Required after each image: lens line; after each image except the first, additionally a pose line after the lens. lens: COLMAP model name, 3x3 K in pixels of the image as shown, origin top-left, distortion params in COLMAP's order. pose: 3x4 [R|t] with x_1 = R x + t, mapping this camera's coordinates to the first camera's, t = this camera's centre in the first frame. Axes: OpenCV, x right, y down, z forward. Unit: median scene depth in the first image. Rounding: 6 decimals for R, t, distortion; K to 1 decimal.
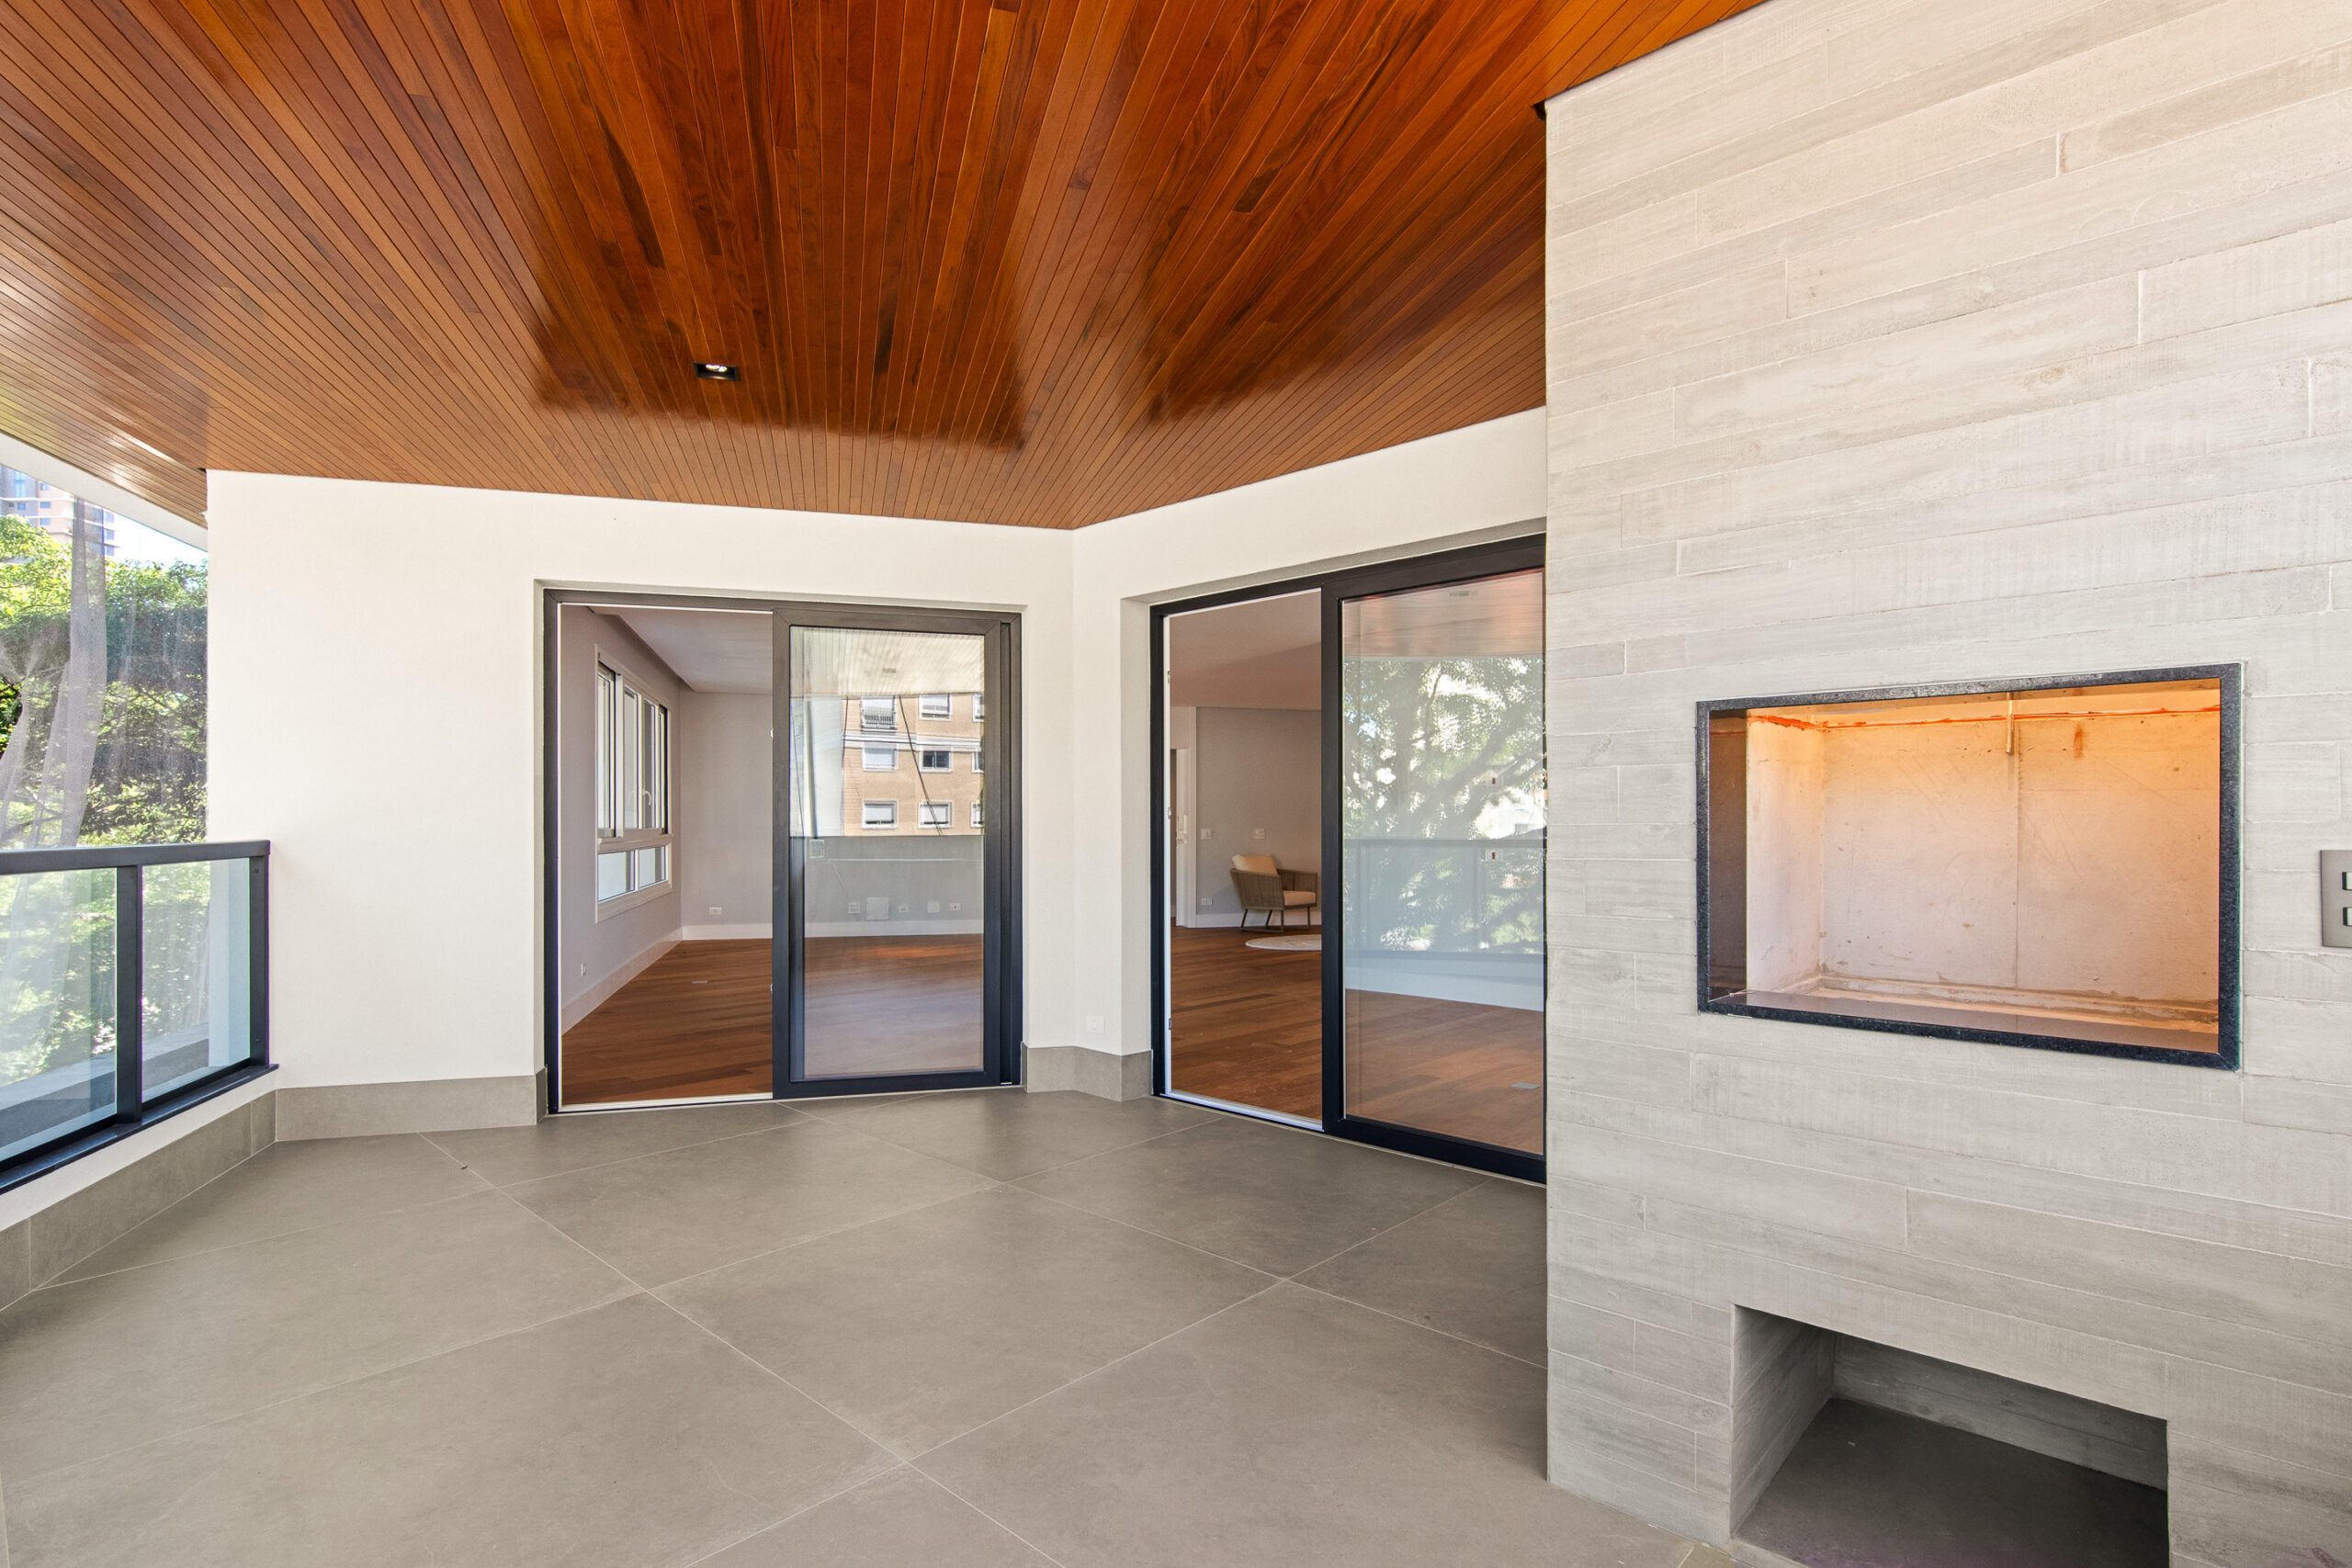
lens RADIAL K [[1150.6, 0, 1168.8], [0, 1150.6, 816.1], [0, 0, 1]] dist [-0.000348, 0.000157]
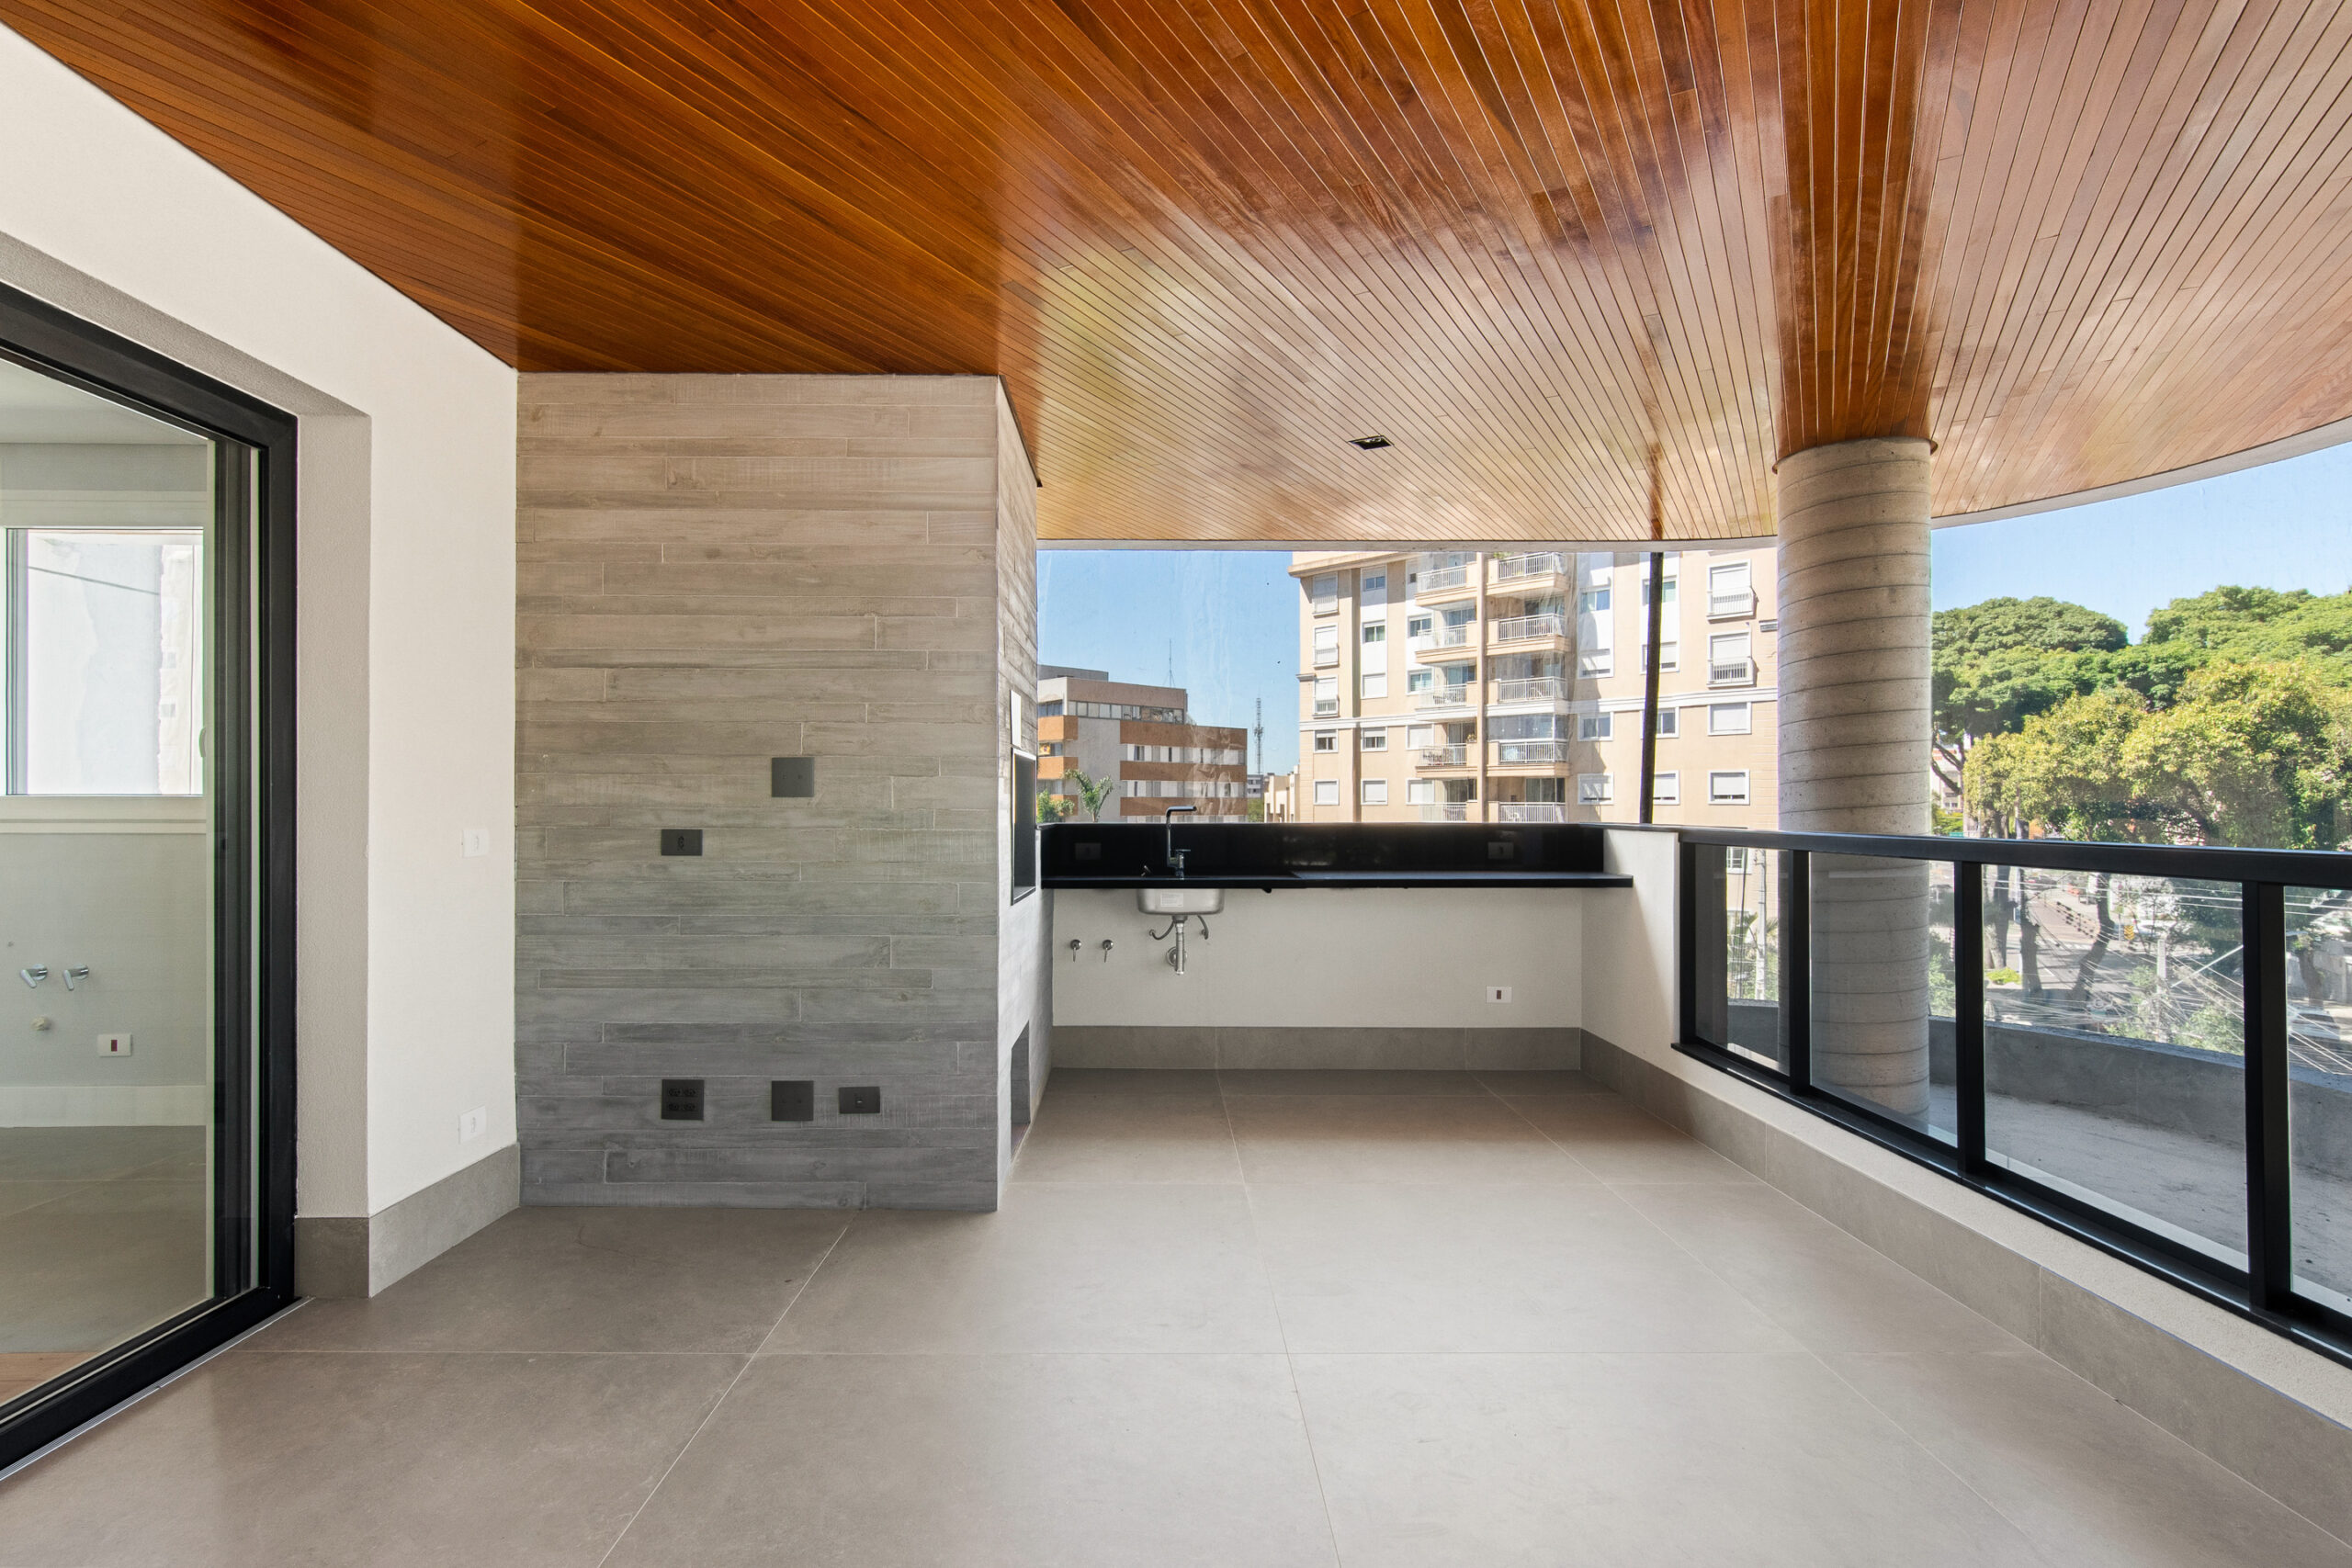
lens RADIAL K [[1151.8, 0, 1173.1], [0, 1151.8, 799.0], [0, 0, 1]] dist [-0.001433, 0.000410]
pose [[-0.697598, 0.005318, 0.716470, -0.716500], [-0.005296, 0.999907, -0.012579, 0.008384], [-0.716470, -0.012570, -0.697505, 1.378854]]
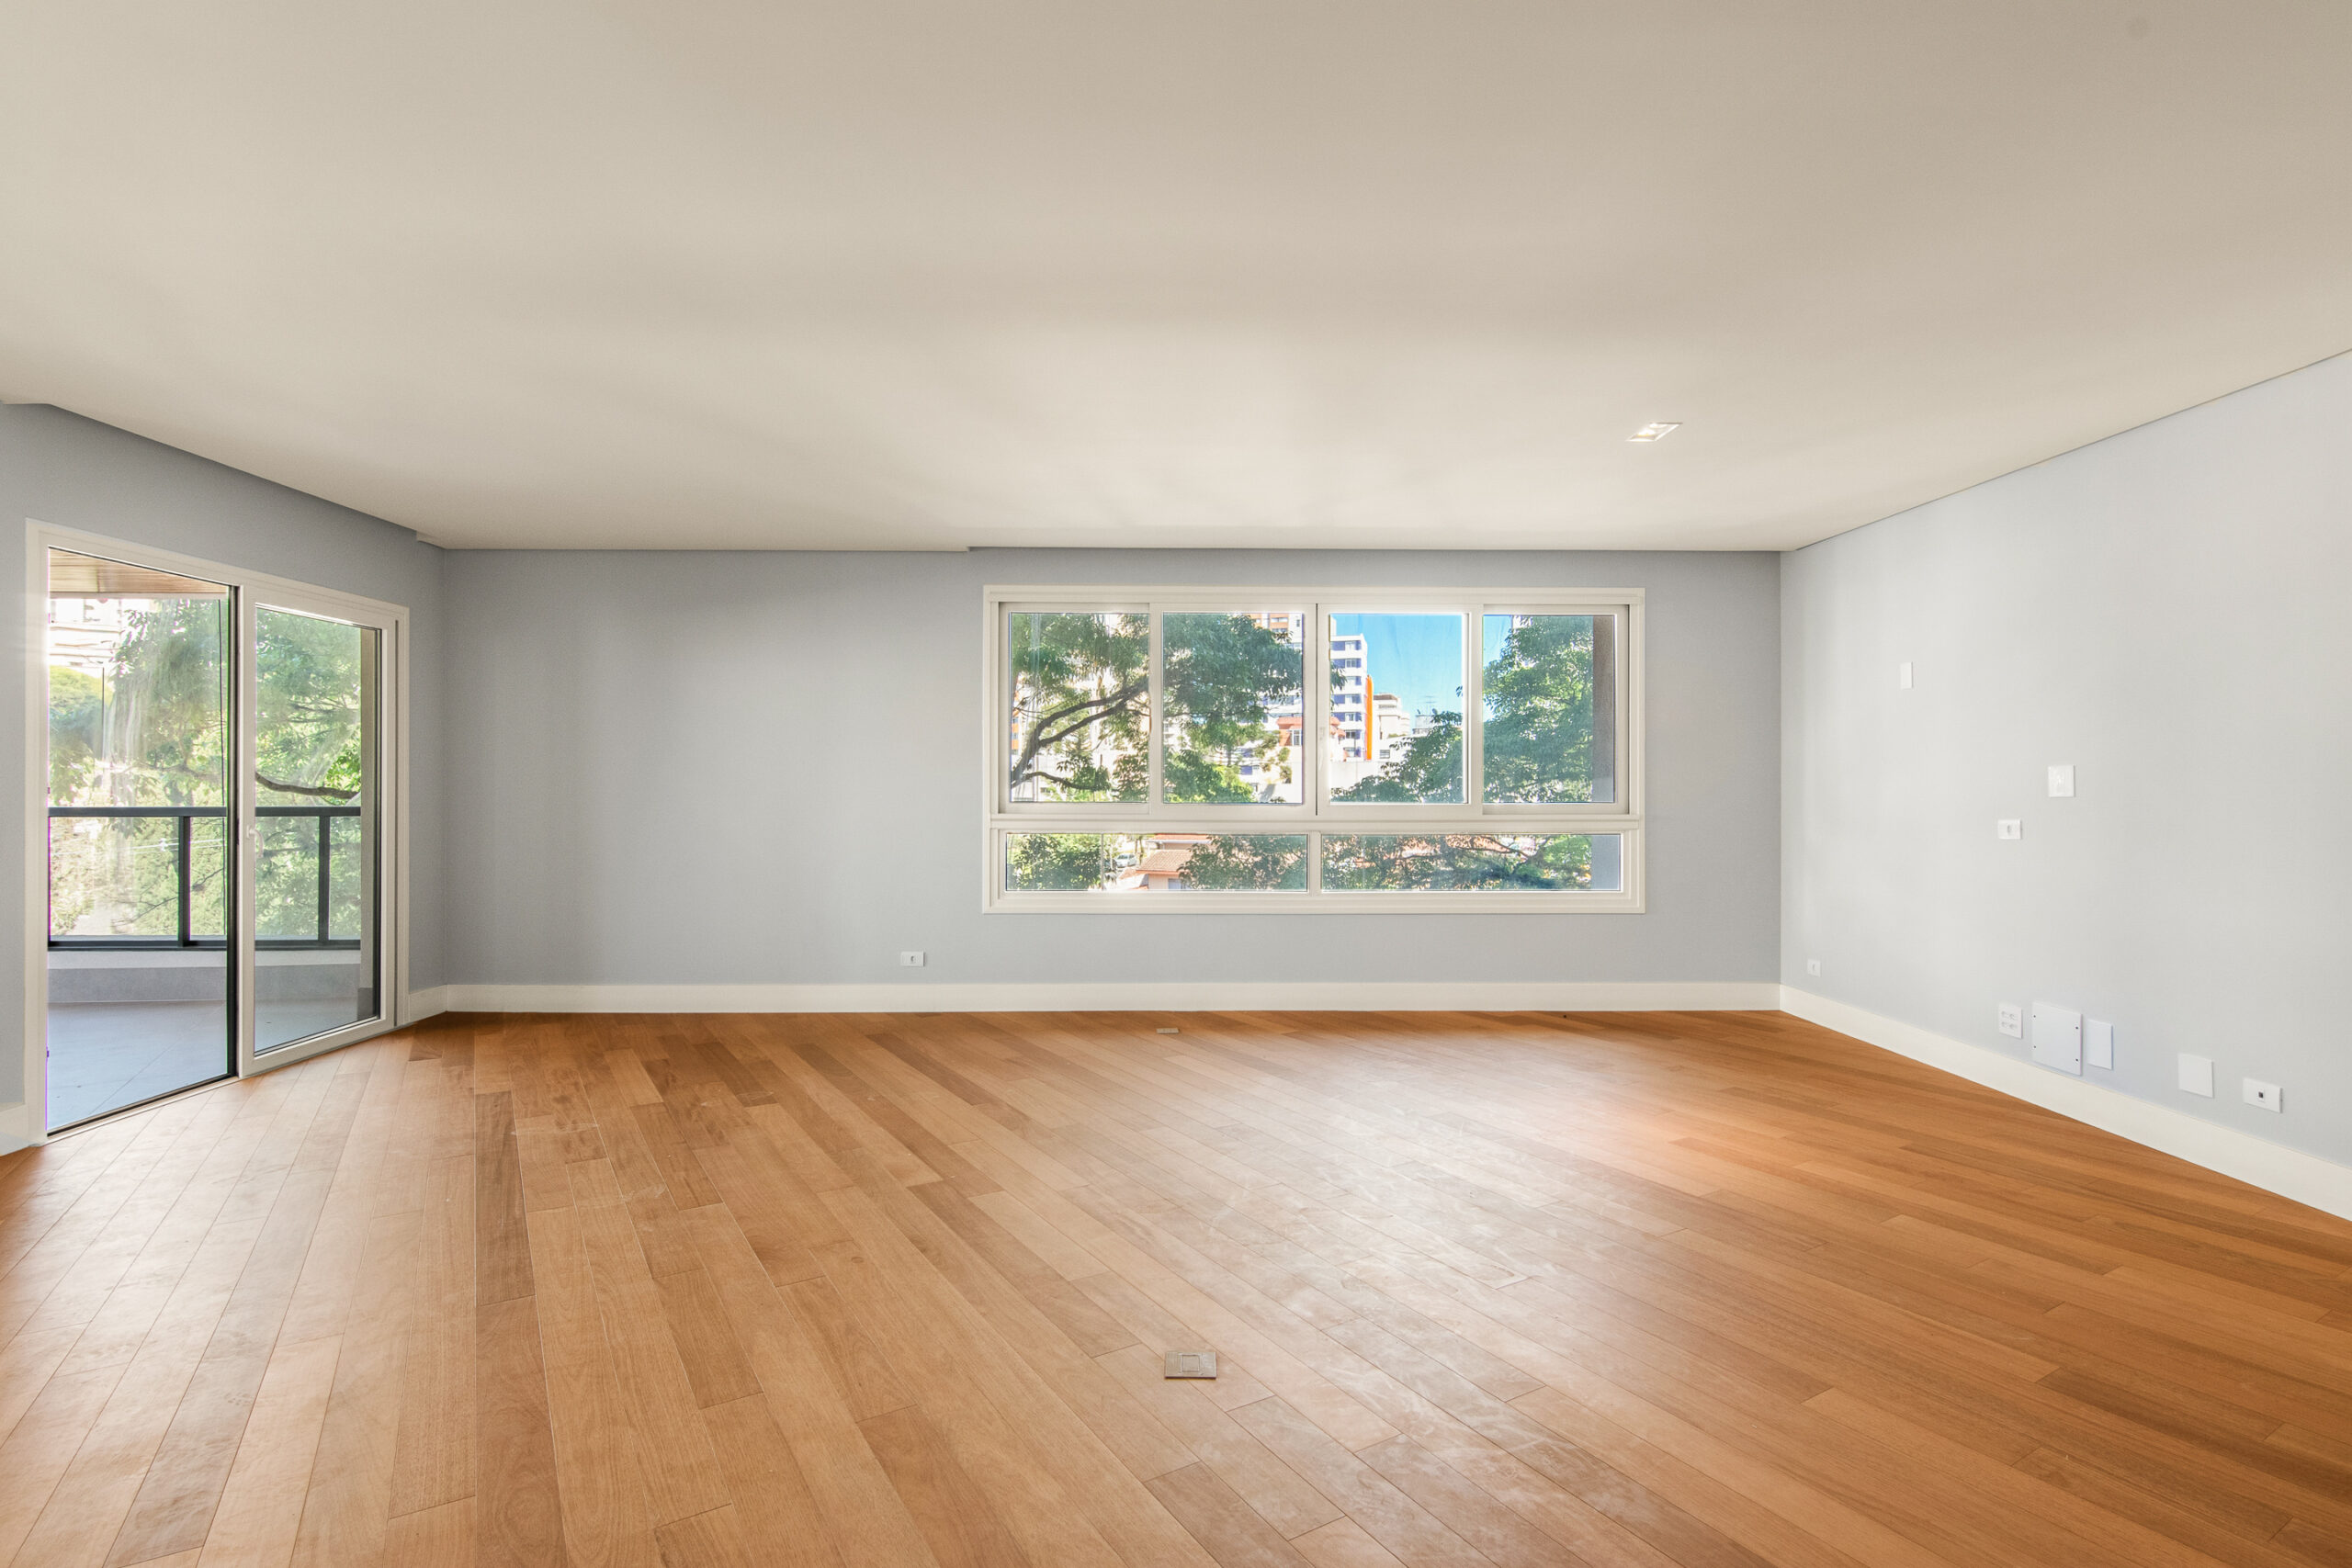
lens RADIAL K [[1136.7, 0, 1168.6], [0, 1136.7, 785.6], [0, 0, 1]] dist [-0.001097, 0.000093]
pose [[-0.265786, 0.001901, -0.964030, 0.682736], [0.004919, 0.999988, 0.000616, -0.003311], [0.964020, -0.004578, -0.265792, 3.367002]]
